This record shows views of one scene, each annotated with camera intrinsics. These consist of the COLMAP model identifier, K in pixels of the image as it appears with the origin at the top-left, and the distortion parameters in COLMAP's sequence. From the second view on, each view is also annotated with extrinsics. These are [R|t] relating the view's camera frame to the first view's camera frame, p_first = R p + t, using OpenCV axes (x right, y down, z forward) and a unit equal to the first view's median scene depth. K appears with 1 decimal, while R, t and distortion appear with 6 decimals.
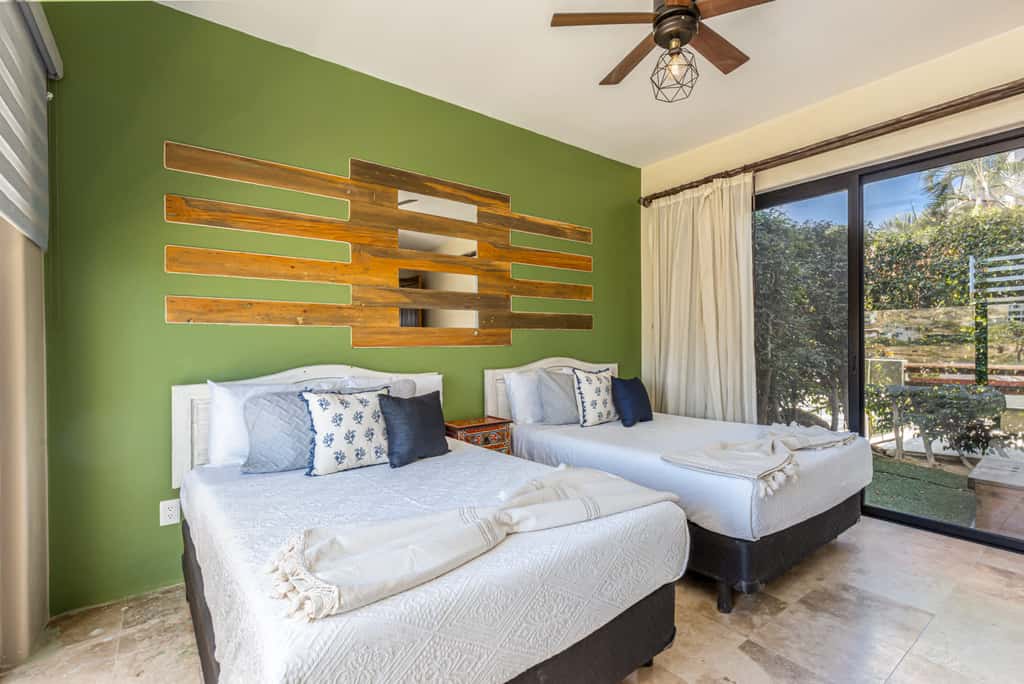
lens RADIAL K [[459.2, 0, 516.1], [0, 459.2, 352.8], [0, 0, 1]] dist [0.000563, -0.000033]
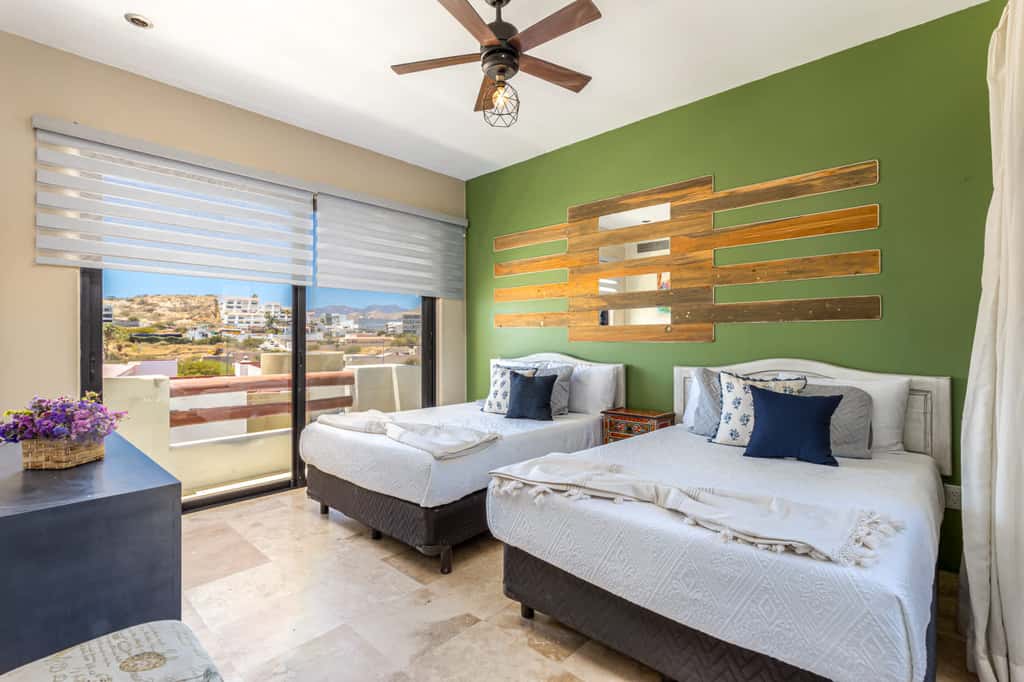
lens RADIAL K [[473.2, 0, 513.8], [0, 473.2, 343.6], [0, 0, 1]] dist [0.000235, -0.000264]
pose [[0.180862, 0.020966, -0.983285, 0.945246], [-0.018225, 0.999673, 0.017963, -0.024913], [0.983340, 0.014671, 0.181185, 0.514775]]
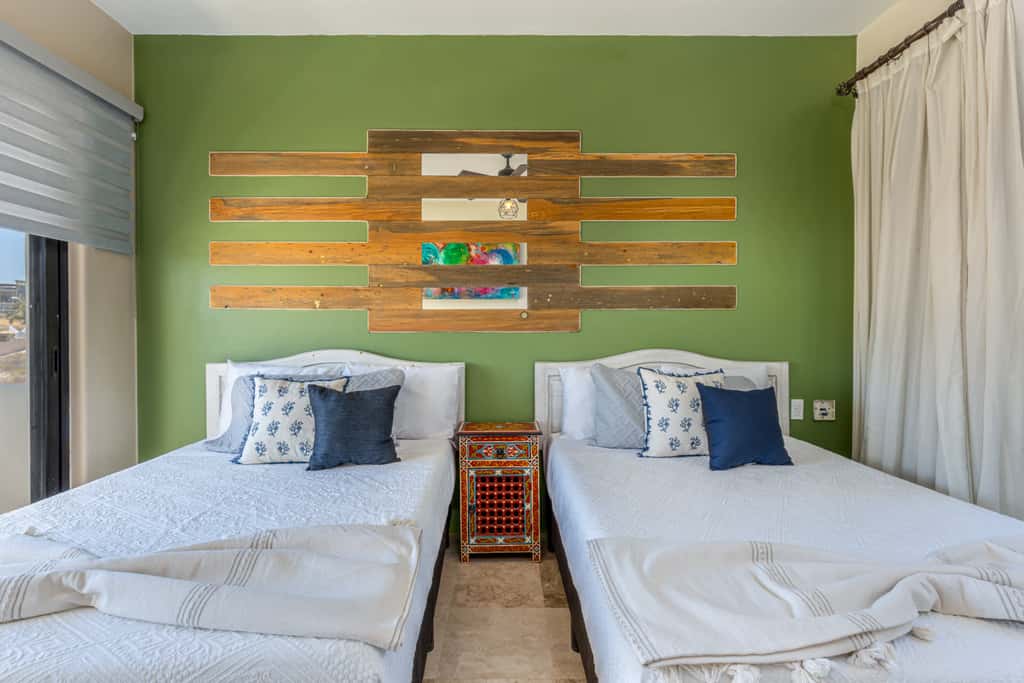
lens RADIAL K [[469.2, 0, 508.8], [0, 469.2, 338.4], [0, 0, 1]] dist [0.000511, -0.000207]
pose [[0.803887, 0.021718, -0.594385, 0.403260], [-0.018152, 0.999763, 0.011981, -0.013317], [0.594505, 0.001158, 0.804091, 0.357647]]
